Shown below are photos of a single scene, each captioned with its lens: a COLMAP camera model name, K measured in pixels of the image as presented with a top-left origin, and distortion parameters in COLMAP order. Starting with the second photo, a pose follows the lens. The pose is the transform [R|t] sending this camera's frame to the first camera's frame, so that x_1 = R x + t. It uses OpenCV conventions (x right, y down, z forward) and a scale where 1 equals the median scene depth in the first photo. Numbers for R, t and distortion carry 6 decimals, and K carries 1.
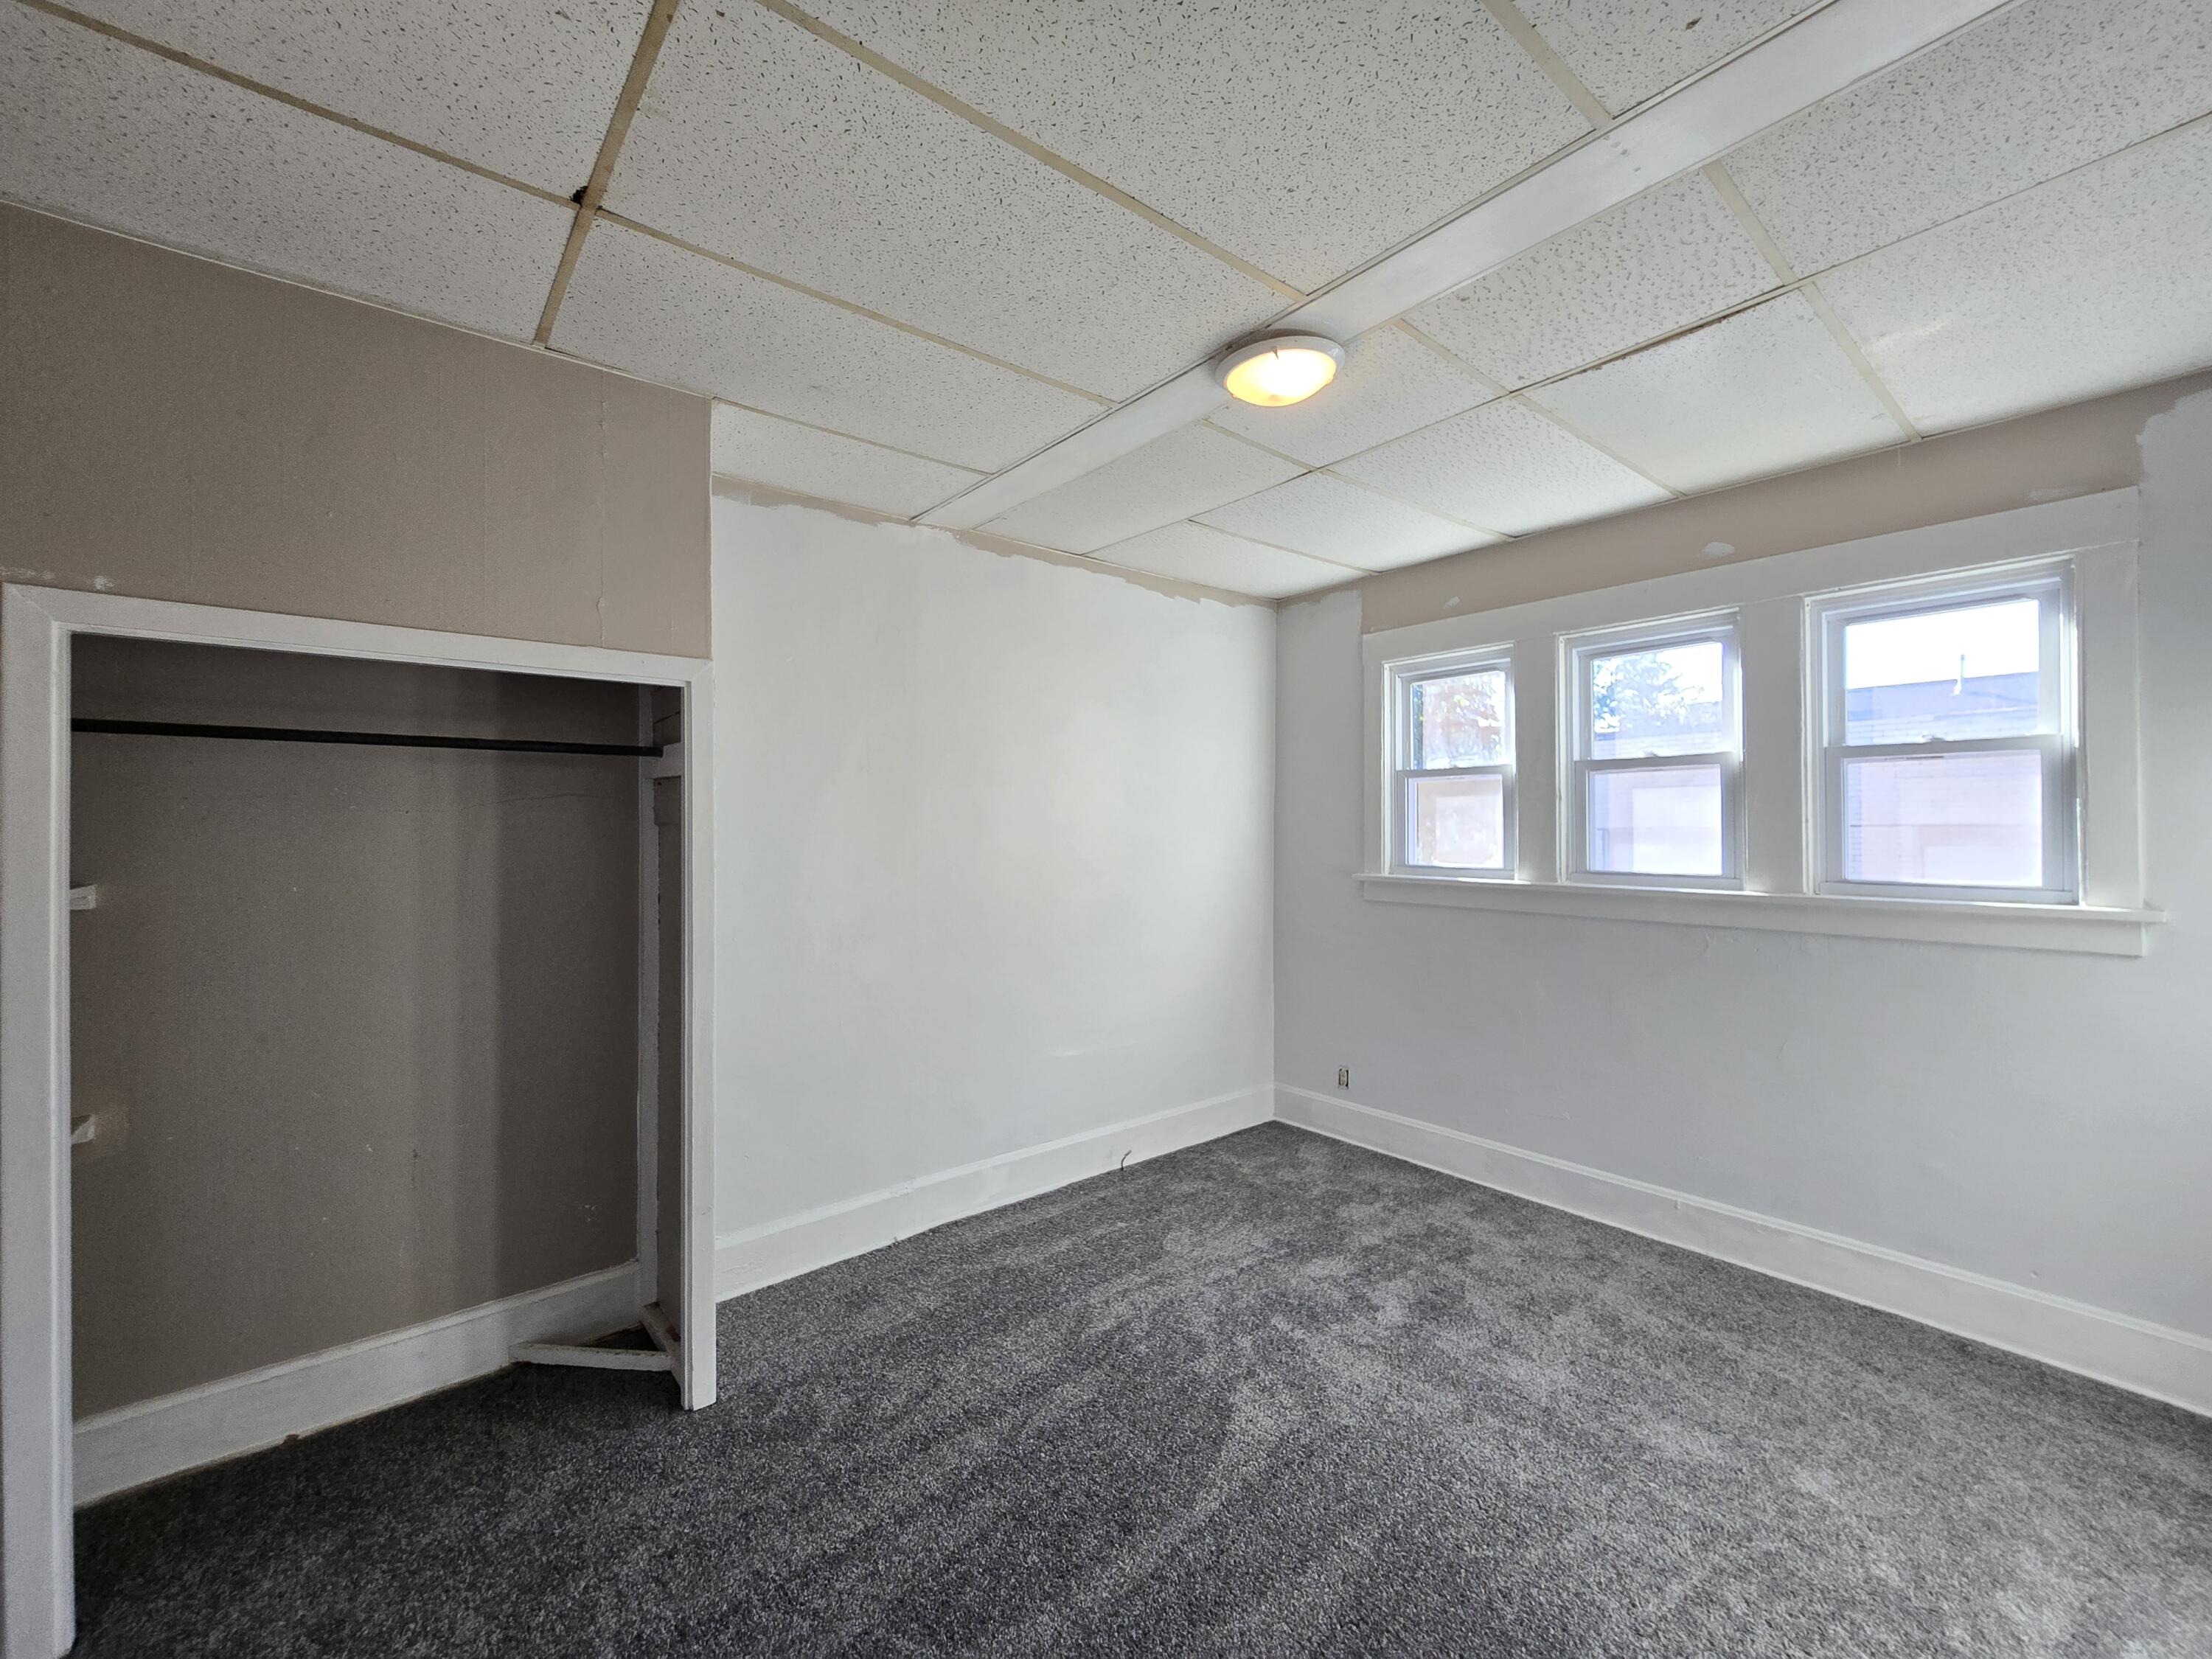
lens RADIAL K [[917.1, 0, 1109.3], [0, 917.1, 809.2], [0, 0, 1]] dist [-0.002196, 0.000314]
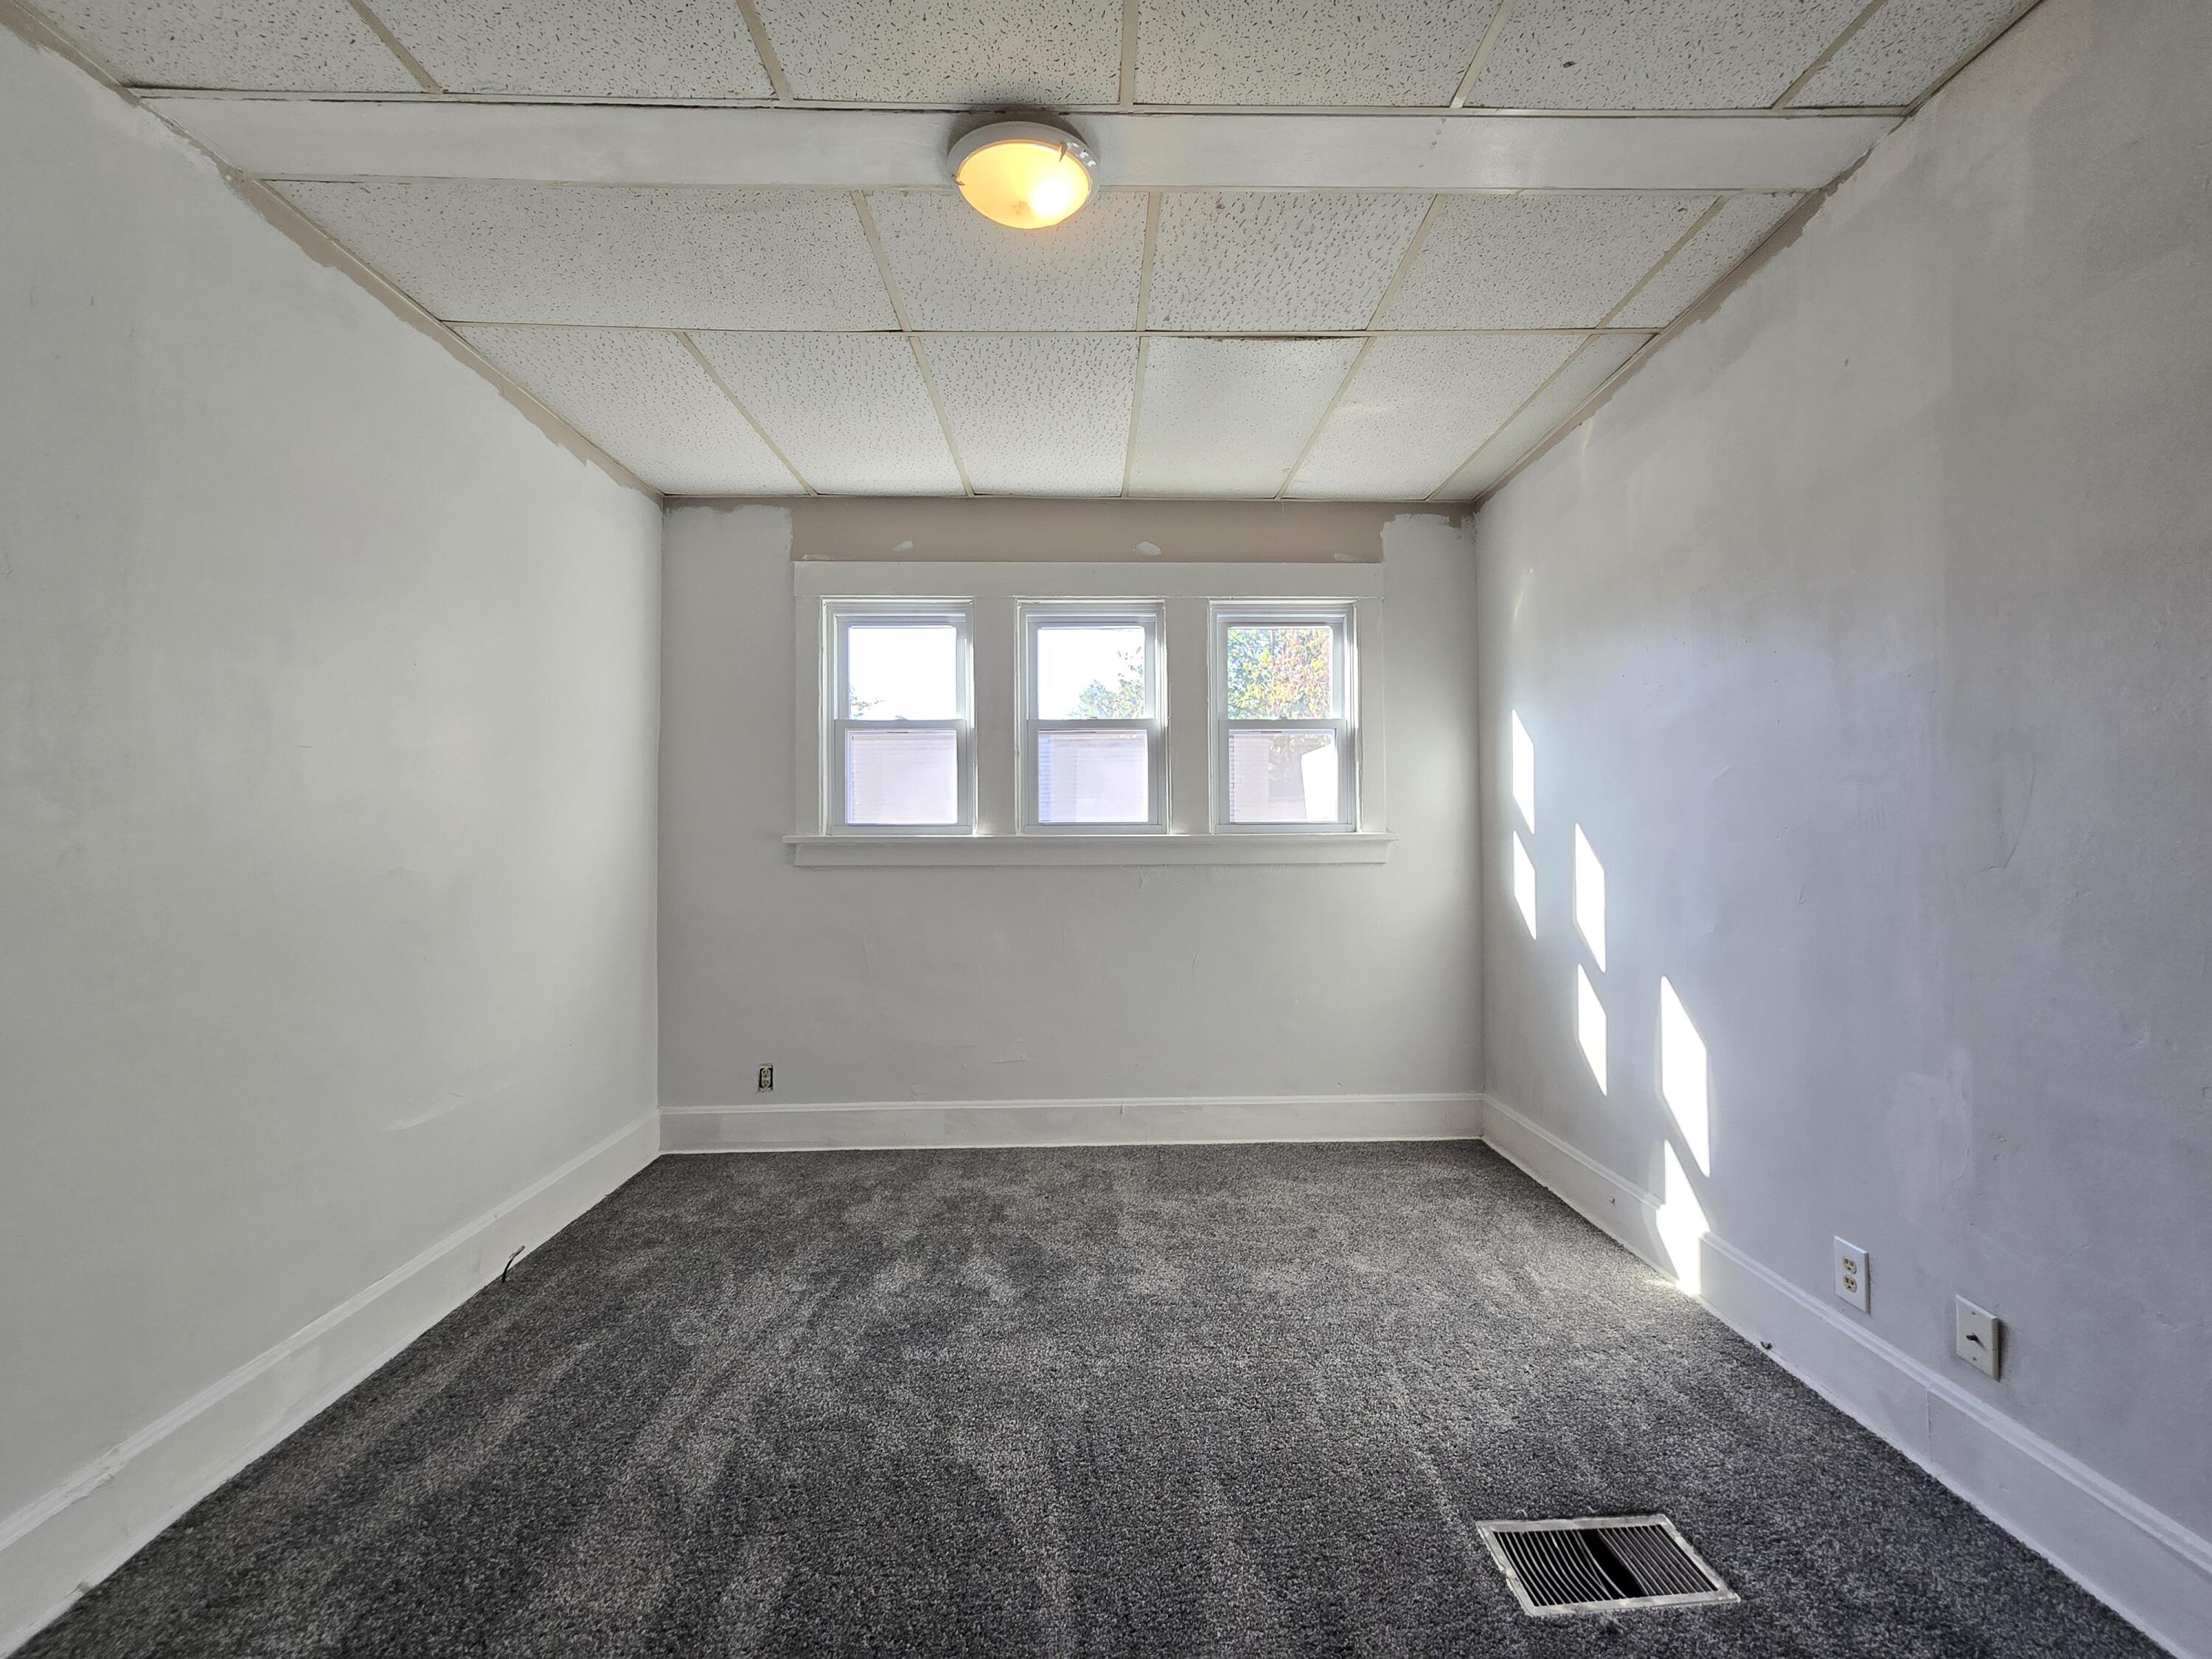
lens RADIAL K [[917.1, 0, 1122.5], [0, 917.1, 813.6], [0, 0, 1]] dist [-0.002196, 0.000314]
pose [[0.606619, 0.017768, 0.794794, -0.302674], [-0.010469, 0.999842, -0.014361, 0.080453], [-0.794924, 0.000391, 0.606709, 0.311740]]
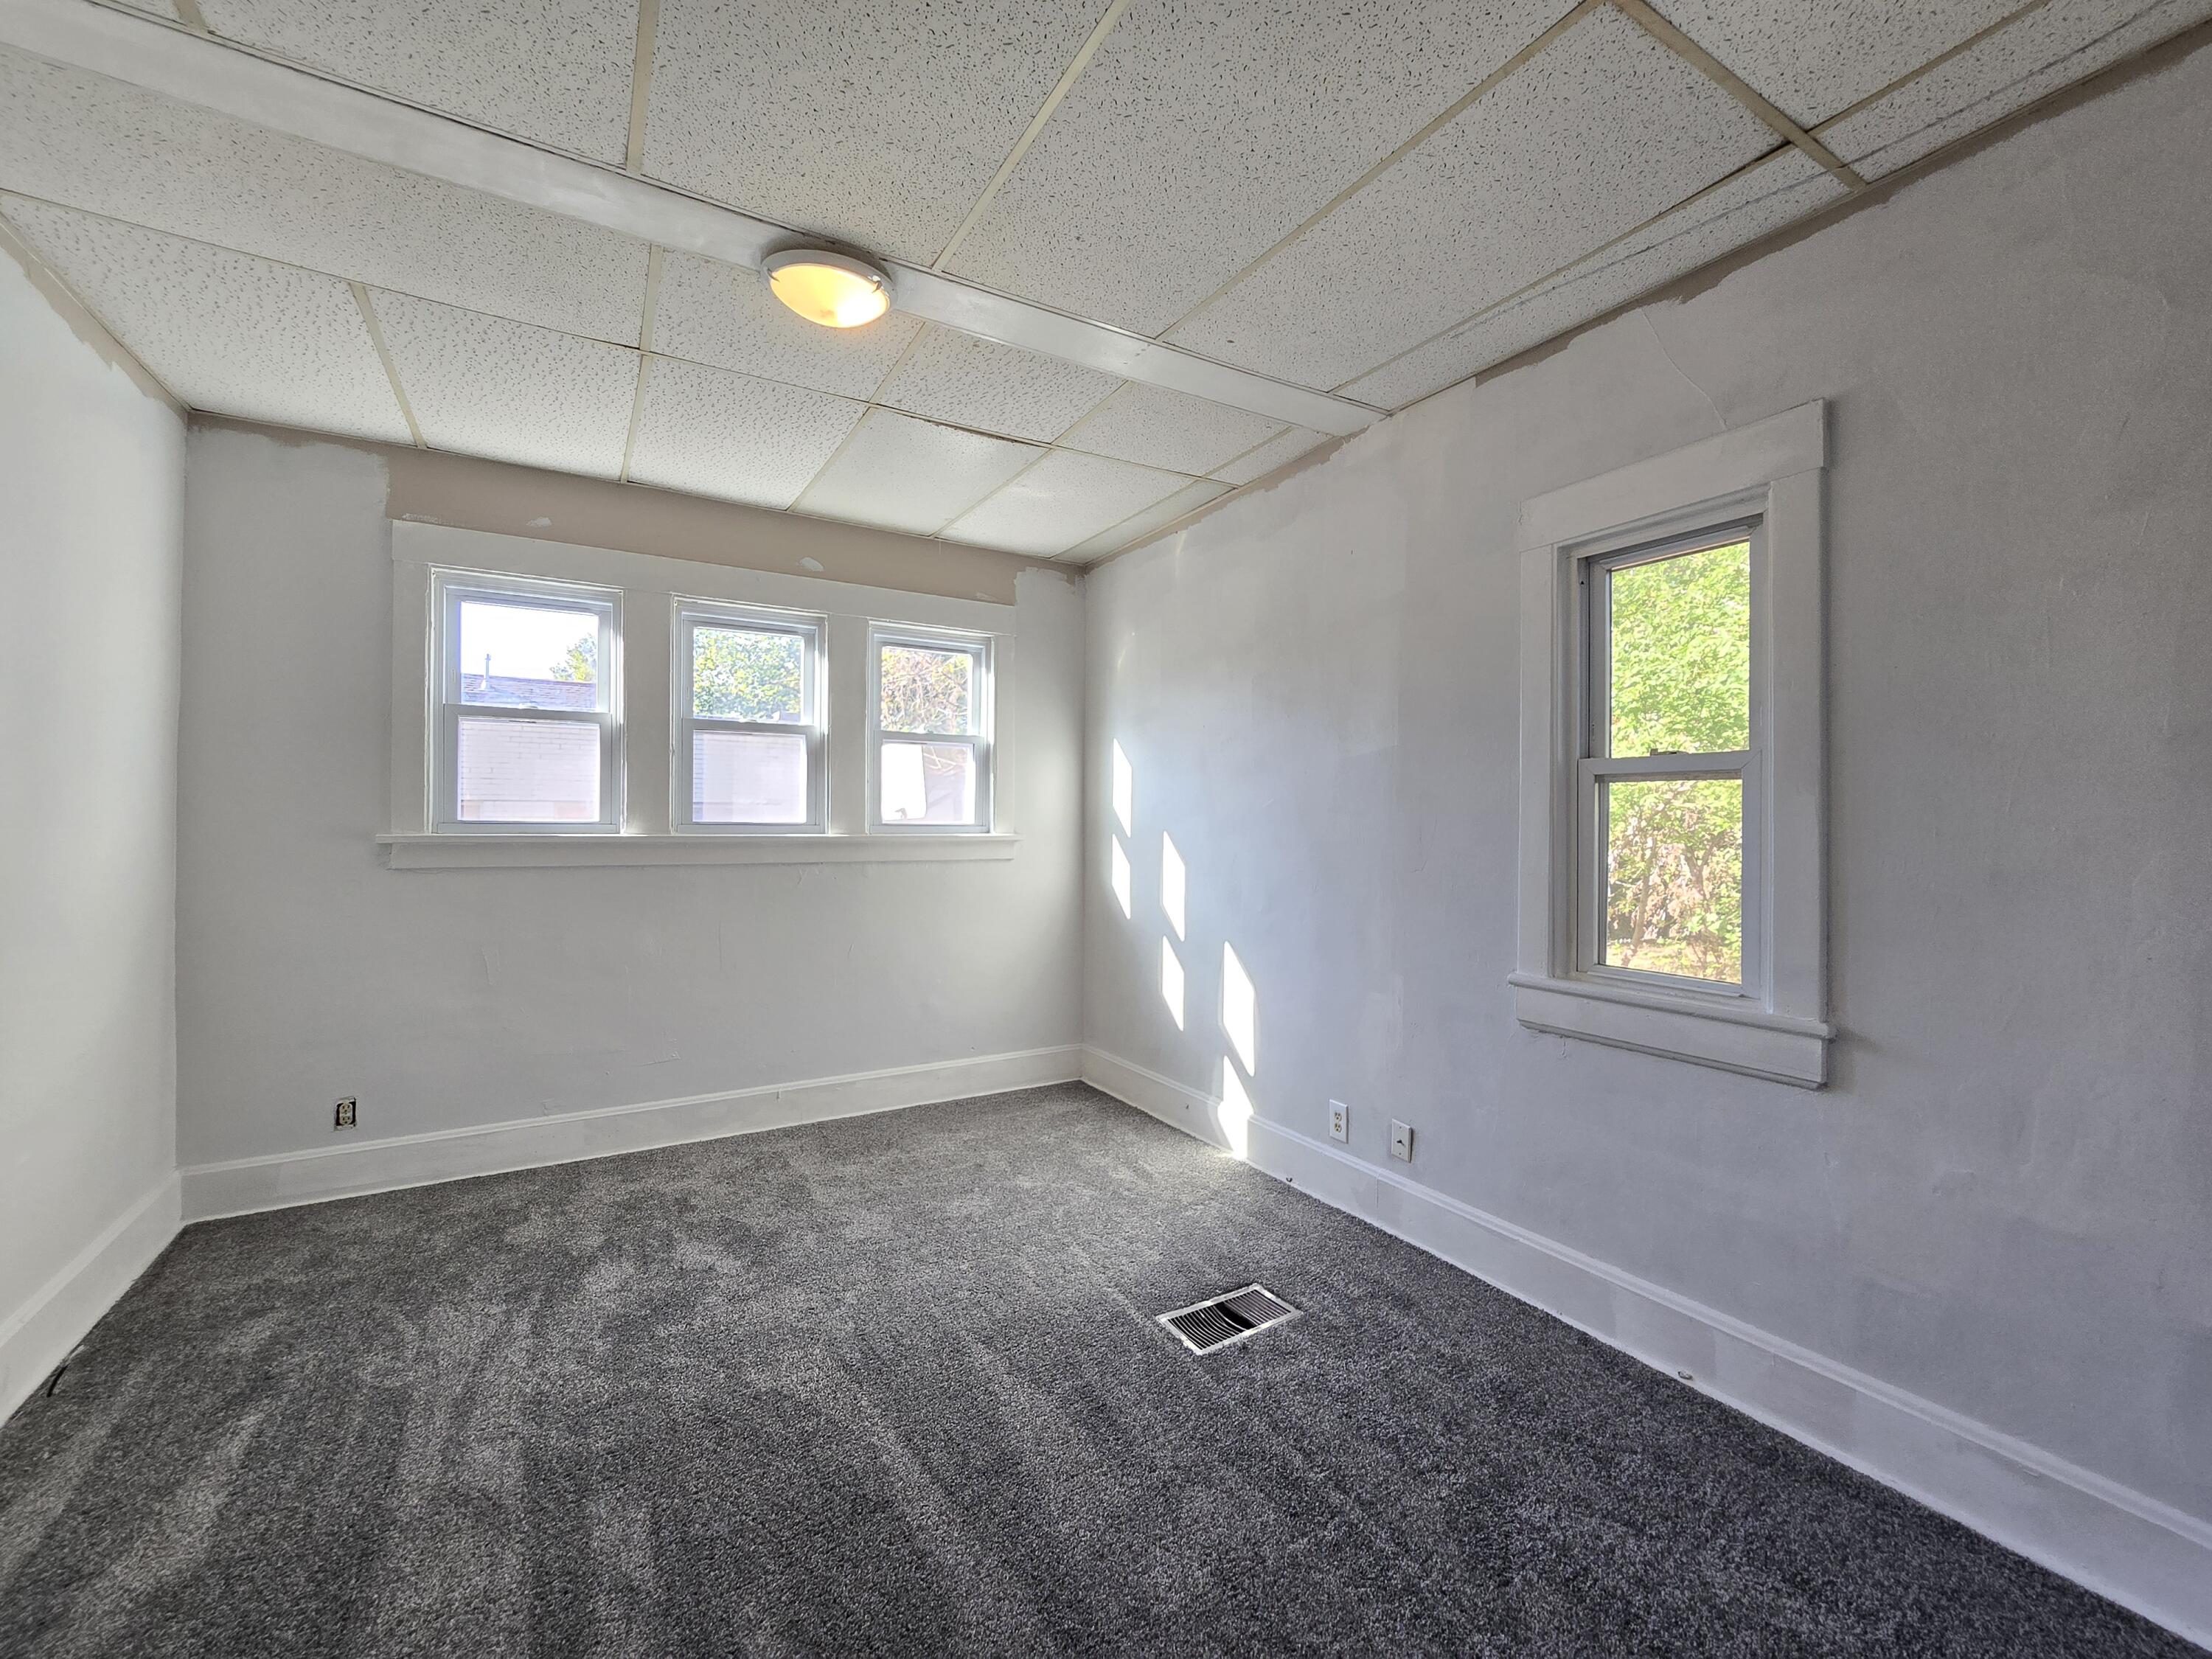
lens RADIAL K [[917.1, 0, 1128.9], [0, 917.1, 808.5], [0, 0, 1]] dist [-0.002196, 0.000314]
pose [[0.133569, 0.012751, 0.990957, -0.533854], [-0.028950, 0.999541, -0.008959, 0.052486], [-0.990617, -0.027492, 0.133877, 0.398361]]
